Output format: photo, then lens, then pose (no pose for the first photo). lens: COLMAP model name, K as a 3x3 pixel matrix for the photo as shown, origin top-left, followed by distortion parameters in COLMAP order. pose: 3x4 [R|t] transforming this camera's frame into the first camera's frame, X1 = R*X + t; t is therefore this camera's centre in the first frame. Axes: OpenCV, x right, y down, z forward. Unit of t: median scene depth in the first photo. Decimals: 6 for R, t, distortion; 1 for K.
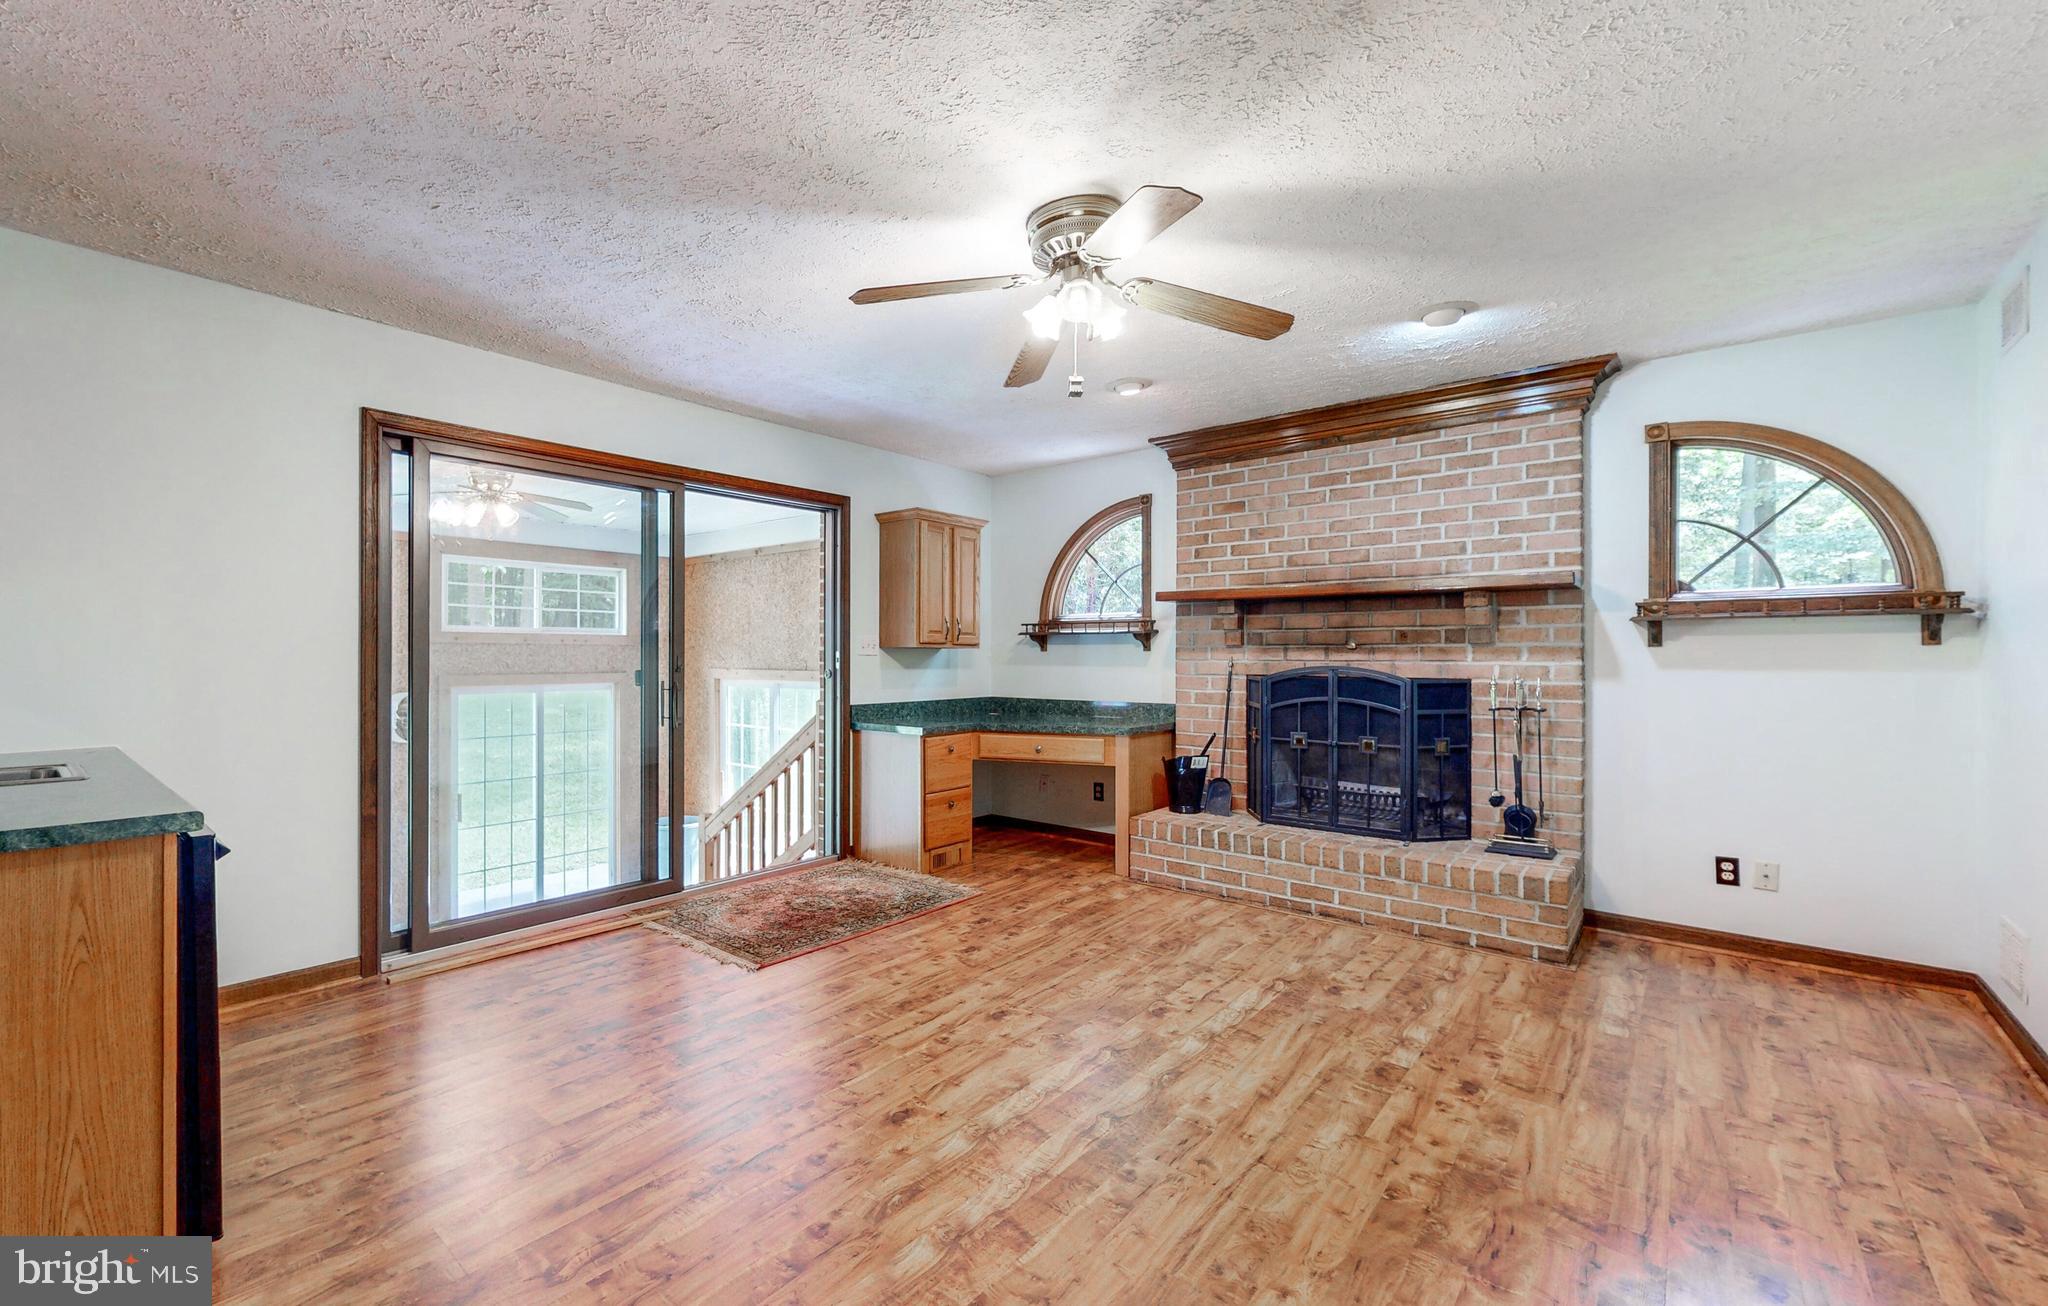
lens RADIAL K [[776.2, 0, 1020.8], [0, 776.2, 657.7], [0, 0, 1]] dist [0.003467, 0.000104]
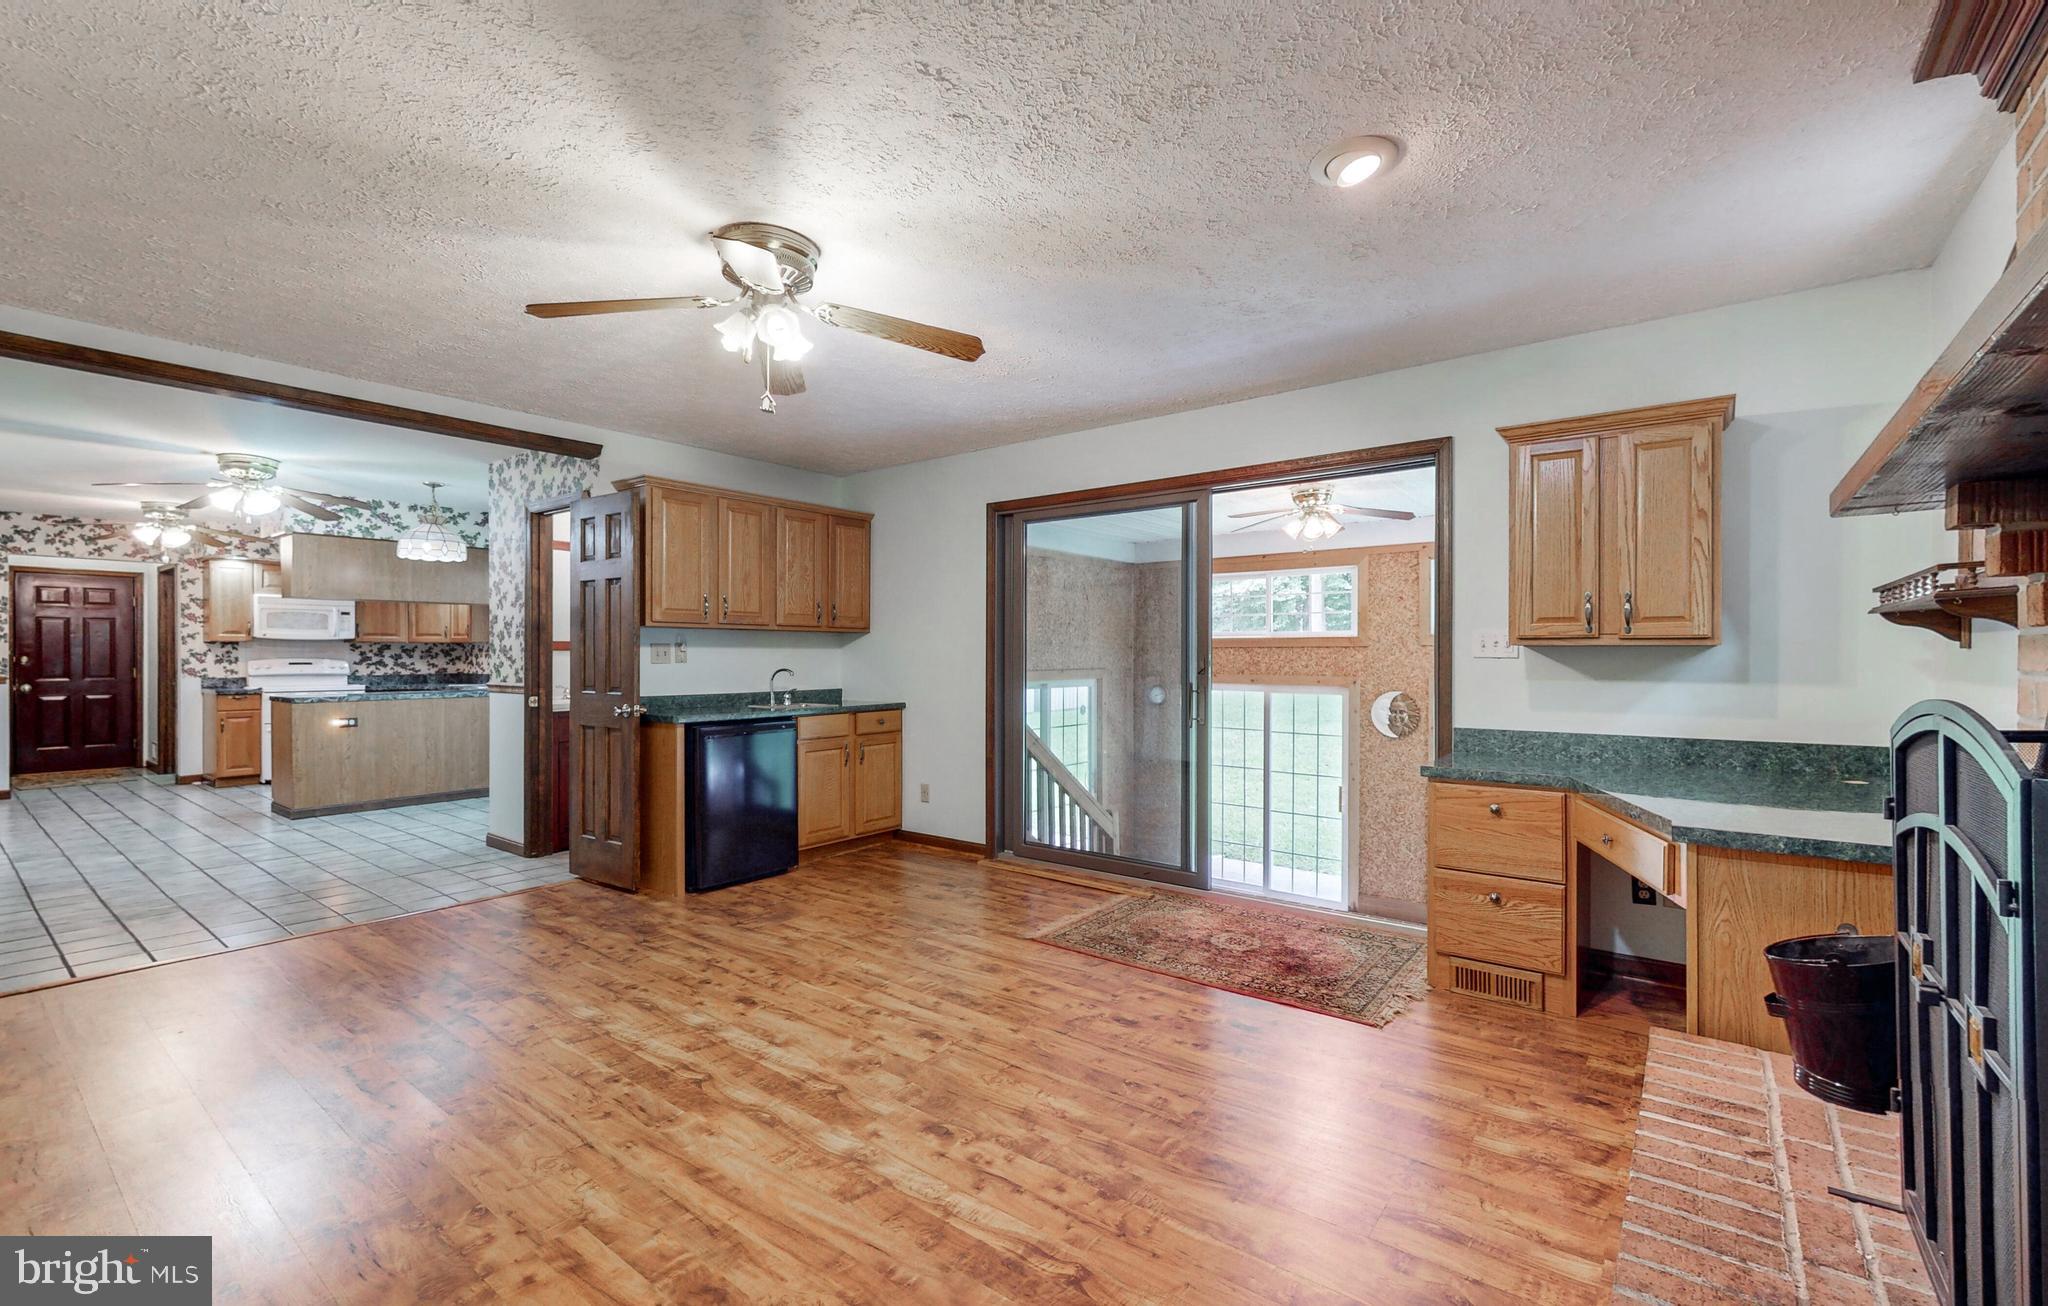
lens RADIAL K [[874.6, 0, 1026.1], [0, 874.6, 659.6], [0, 0, 1]] dist [0.001992, -0.000172]
pose [[0.062987, 0.000350, -0.998014, 1.096604], [-0.002409, 0.999997, 0.000199, -0.001800], [0.998011, 0.002392, 0.062988, 1.096073]]
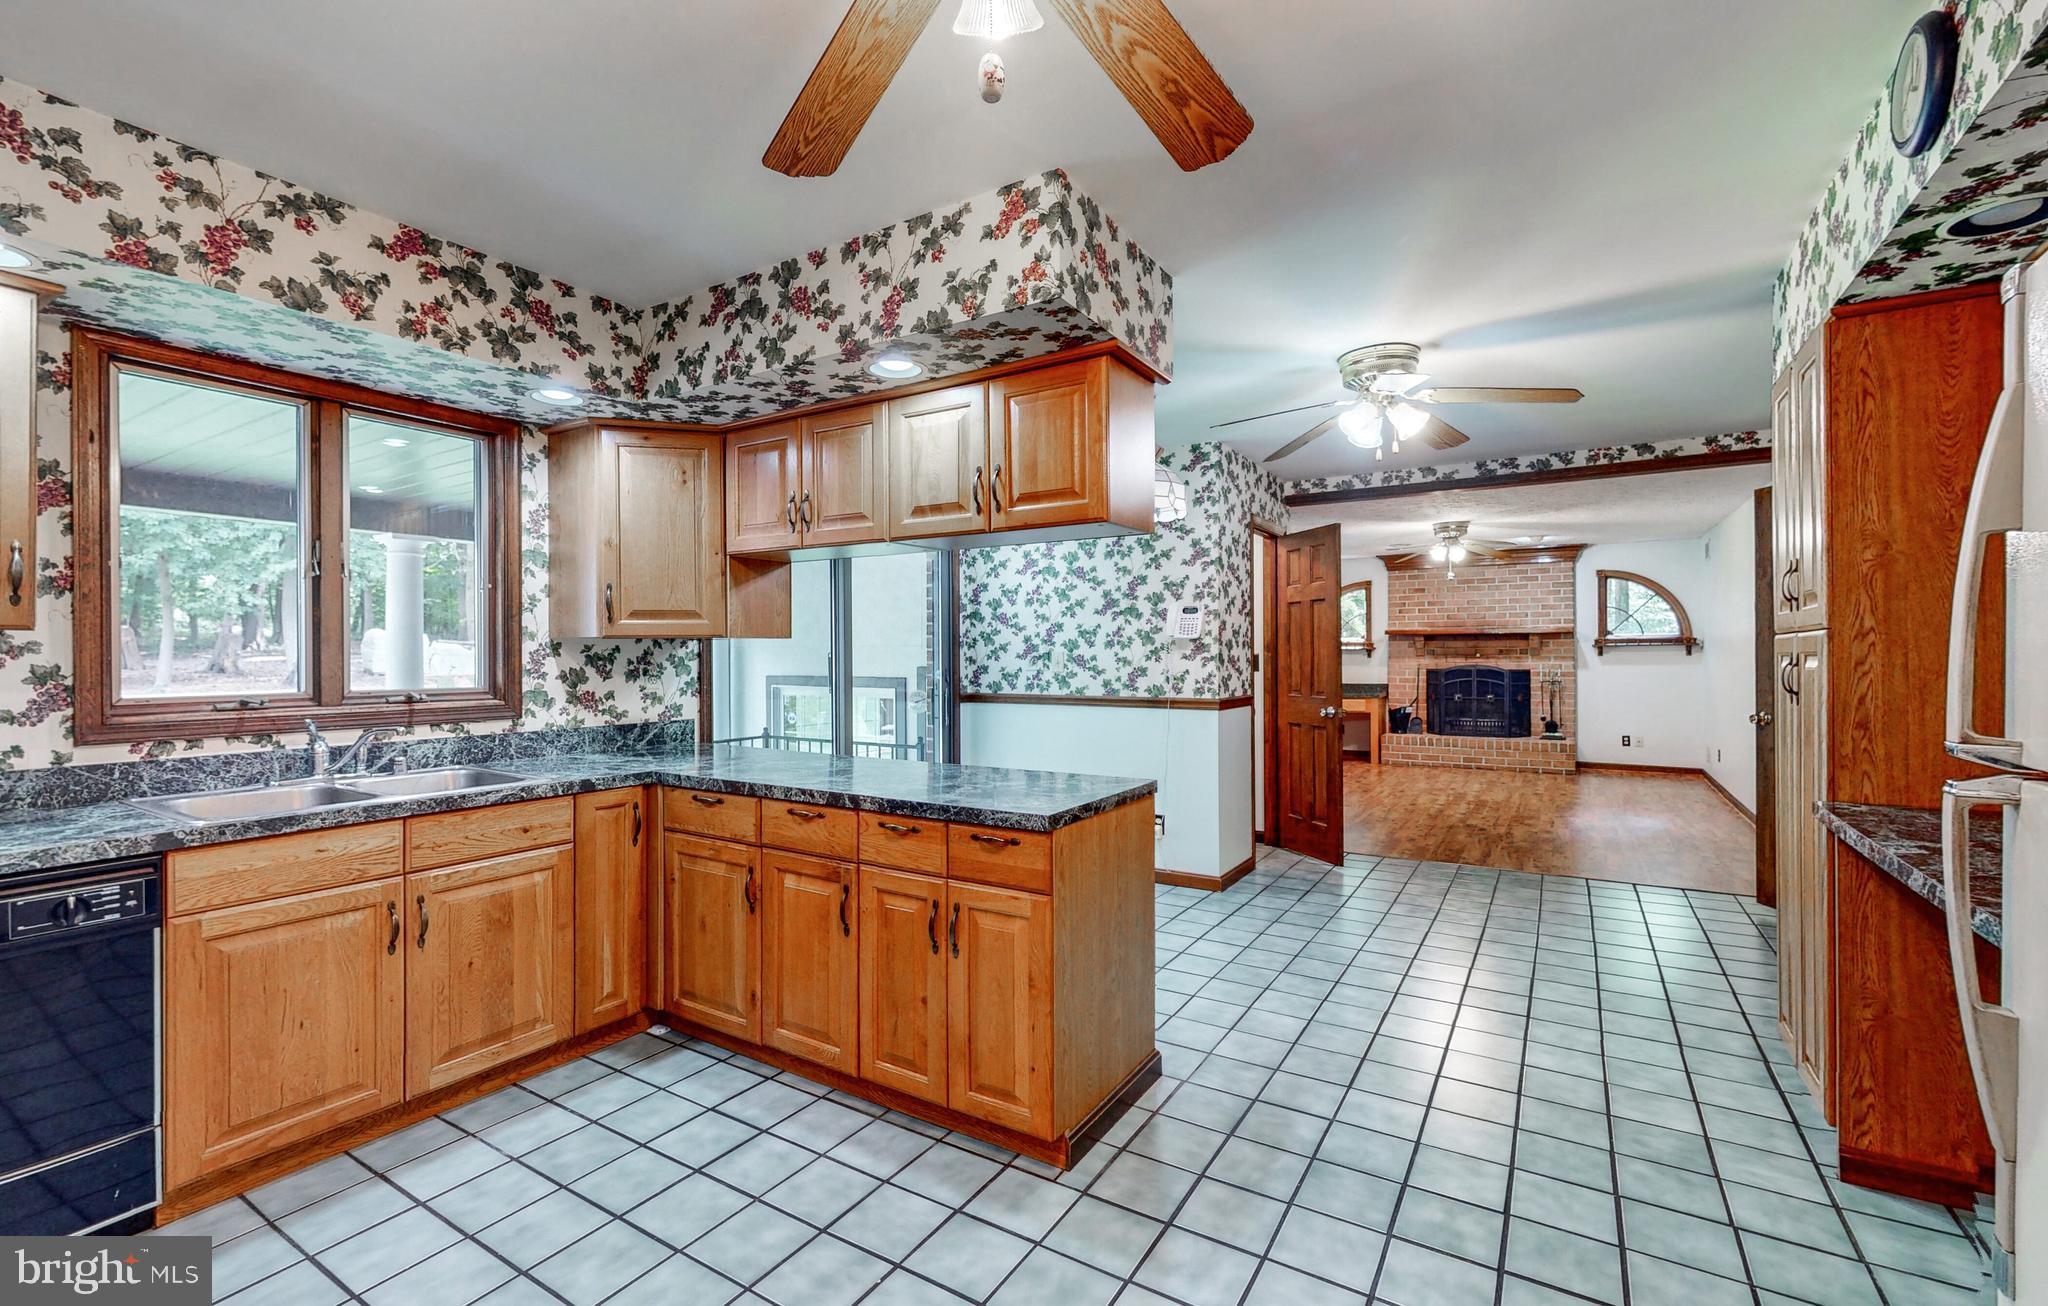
lens RADIAL K [[874.6, 0, 1026.5], [0, 874.6, 649.0], [0, 0, 1]] dist [0.001992, -0.000172]
pose [[0.986612, -0.006418, 0.162958, -1.297525], [0.007437, 0.999956, -0.005642, -0.030473], [-0.162915, 0.006778, 0.986617, -1.311732]]
